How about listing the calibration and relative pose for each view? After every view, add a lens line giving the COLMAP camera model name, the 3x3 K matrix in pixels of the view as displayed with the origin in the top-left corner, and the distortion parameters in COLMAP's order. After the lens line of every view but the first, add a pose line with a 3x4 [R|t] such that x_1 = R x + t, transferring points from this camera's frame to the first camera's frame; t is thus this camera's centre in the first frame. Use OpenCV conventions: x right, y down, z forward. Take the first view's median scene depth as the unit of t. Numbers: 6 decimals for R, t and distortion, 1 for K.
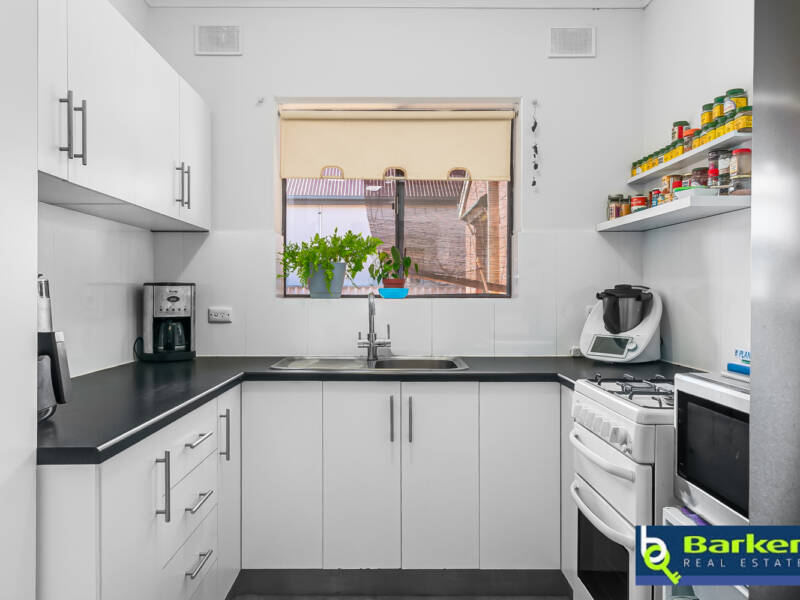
lens RADIAL K [[589.8, 0, 400.0], [0, 589.8, 300.0], [0, 0, 1]] dist [-0.002989, -0.001974]
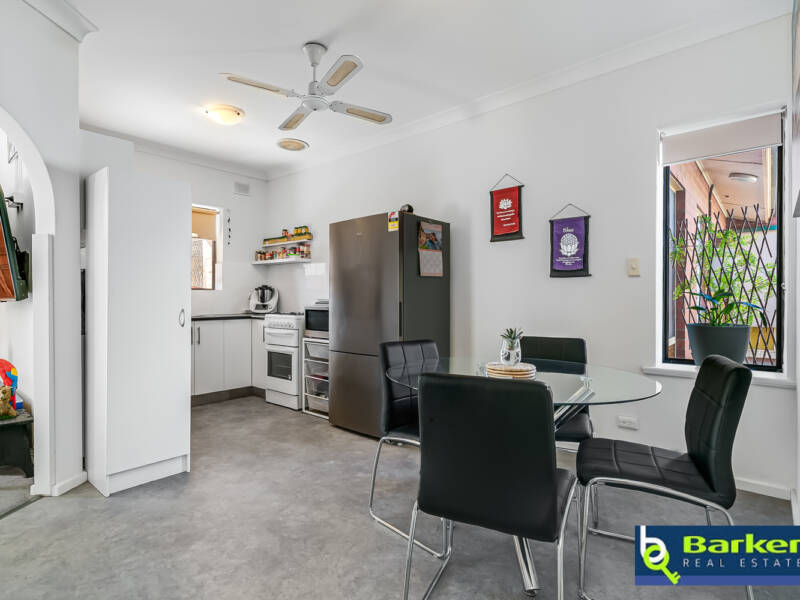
lens RADIAL K [[462.8, 0, 400.0], [0, 462.8, 300.0], [0, 0, 1]] dist [0.002605, 0.002281]
pose [[0.651070, -0.000300, 0.759017, -0.830264], [0.009843, 0.999919, -0.008048, 0.065136], [-0.758954, 0.012711, 0.651021, -0.856446]]
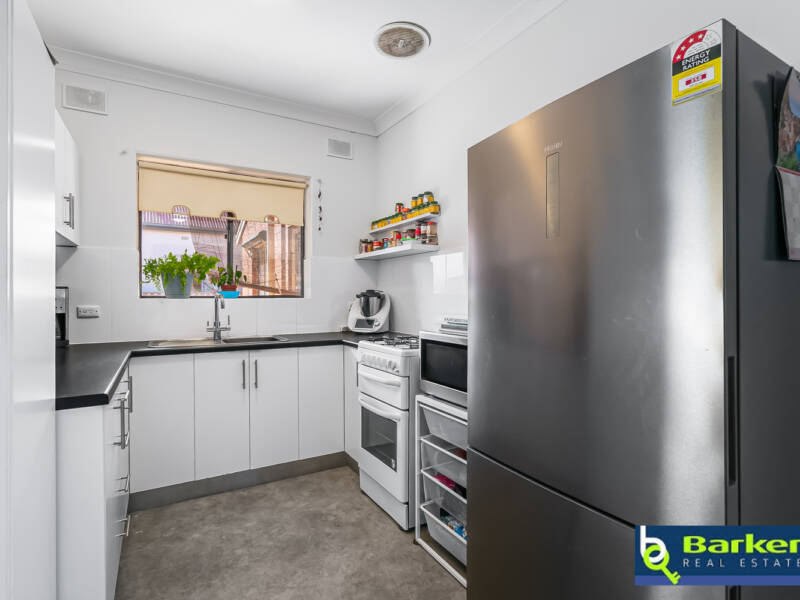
lens RADIAL K [[406.0, 0, 388.0], [0, 406.0, 303.3], [0, 0, 1]] dist [-0.020808, 0.000123]
pose [[0.871925, -0.009466, 0.489548, -0.180246], [0.009825, 0.999950, 0.001836, 0.013492], [-0.489541, 0.003209, 0.871974, -0.104424]]
